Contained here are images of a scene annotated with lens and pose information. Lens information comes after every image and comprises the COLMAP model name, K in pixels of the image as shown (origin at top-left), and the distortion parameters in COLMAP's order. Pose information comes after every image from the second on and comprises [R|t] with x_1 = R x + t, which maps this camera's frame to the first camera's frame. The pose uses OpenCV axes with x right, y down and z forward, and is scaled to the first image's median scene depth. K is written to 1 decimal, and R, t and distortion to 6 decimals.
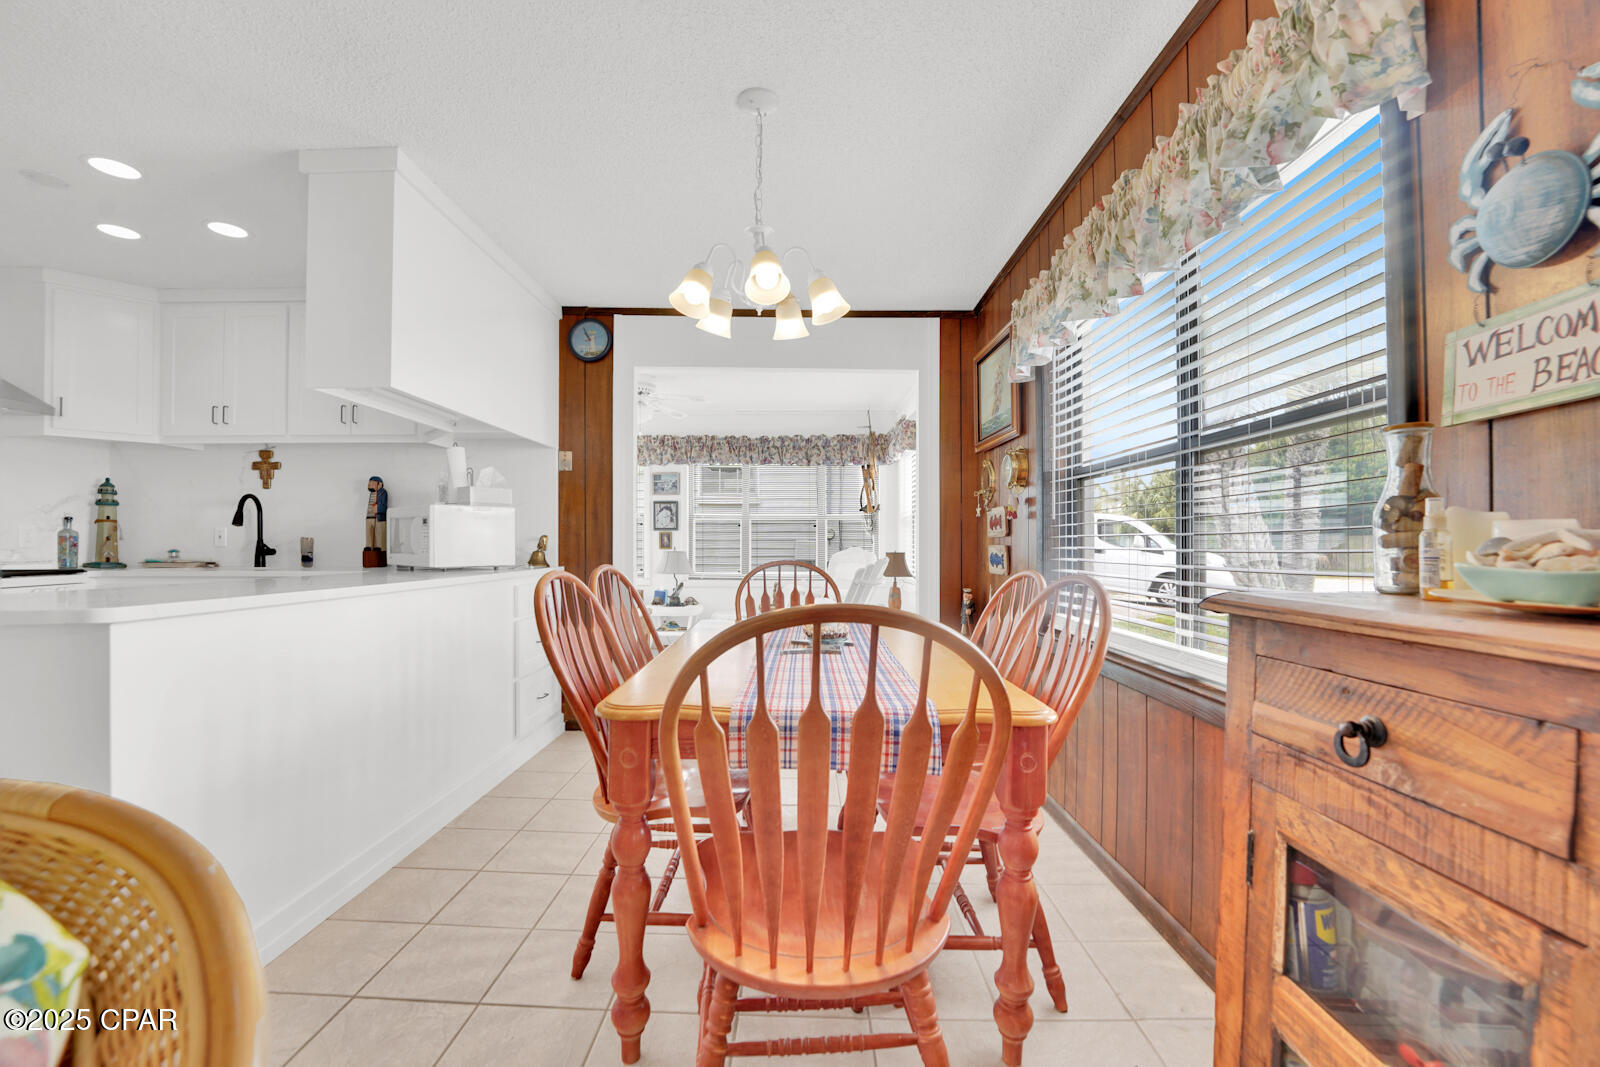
lens RADIAL K [[650.0, 0, 788.1], [0, 650.0, 542.2], [0, 0, 1]] dist [-0.025256, 0.000015]
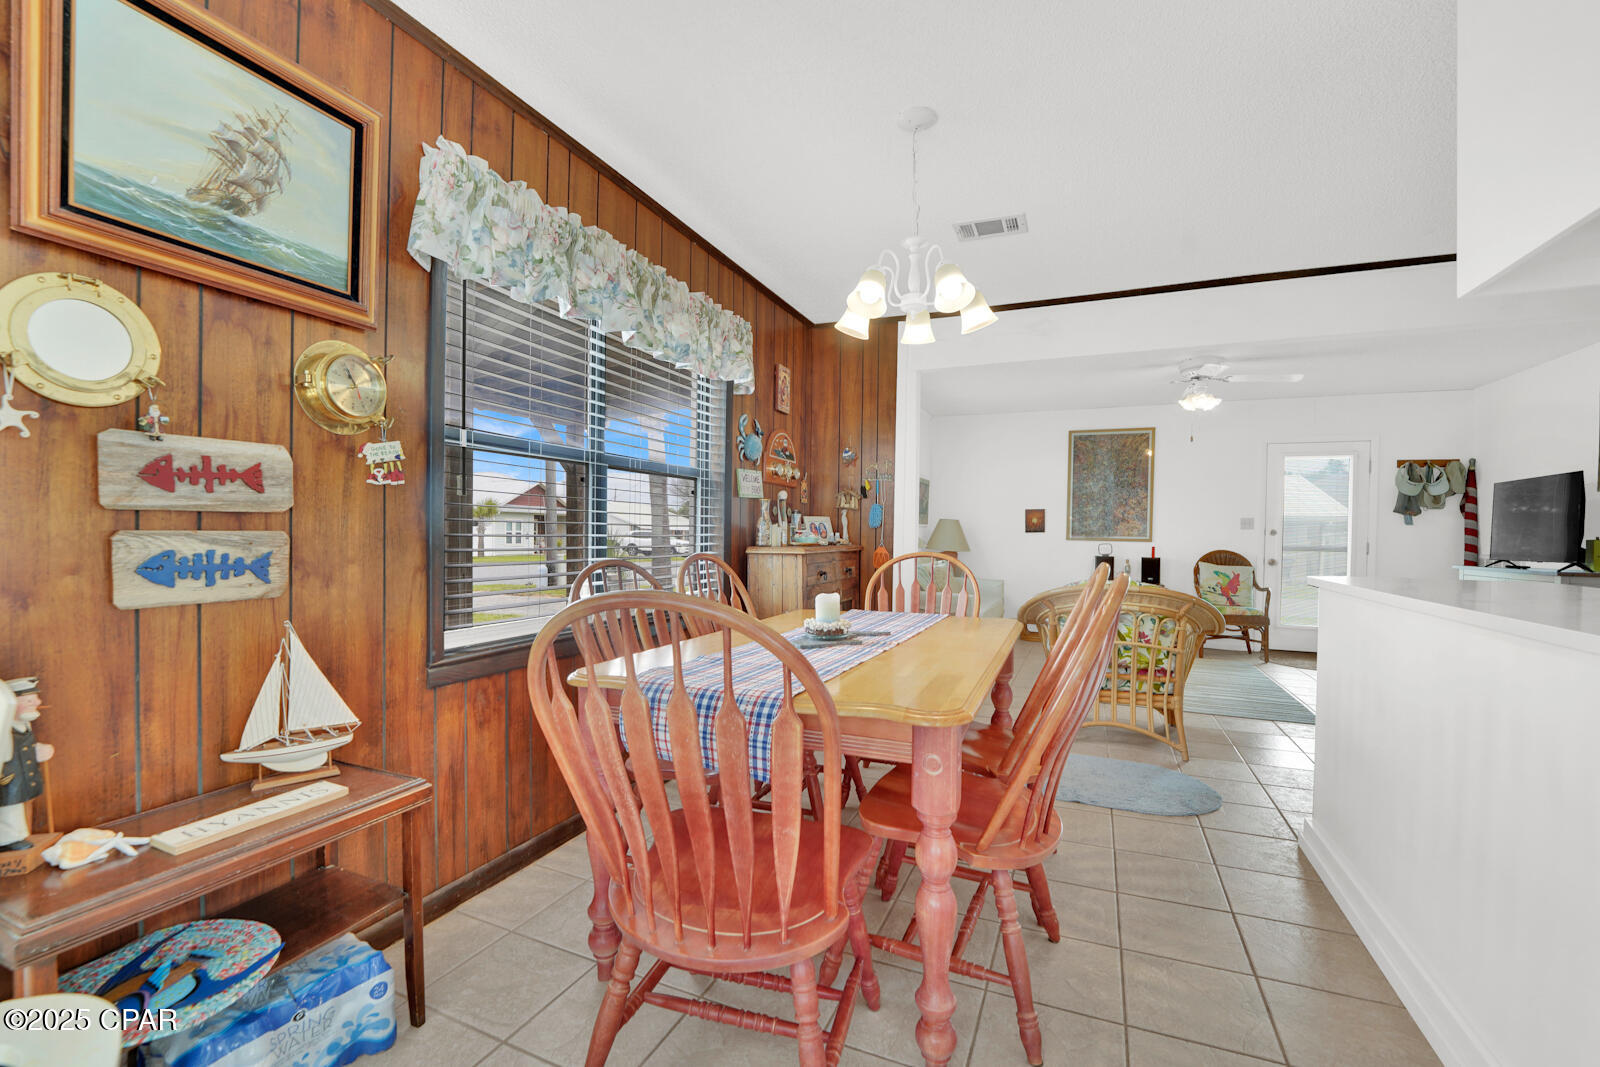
lens RADIAL K [[663.1, 0, 785.6], [0, 663.1, 545.1], [0, 0, 1]] dist [-0.027153, 0.000353]
pose [[-0.918927, -0.021064, 0.393864, -0.150772], [-0.014312, 0.999696, 0.020072, -0.000005], [-0.394168, 0.012808, -0.918949, 1.096263]]
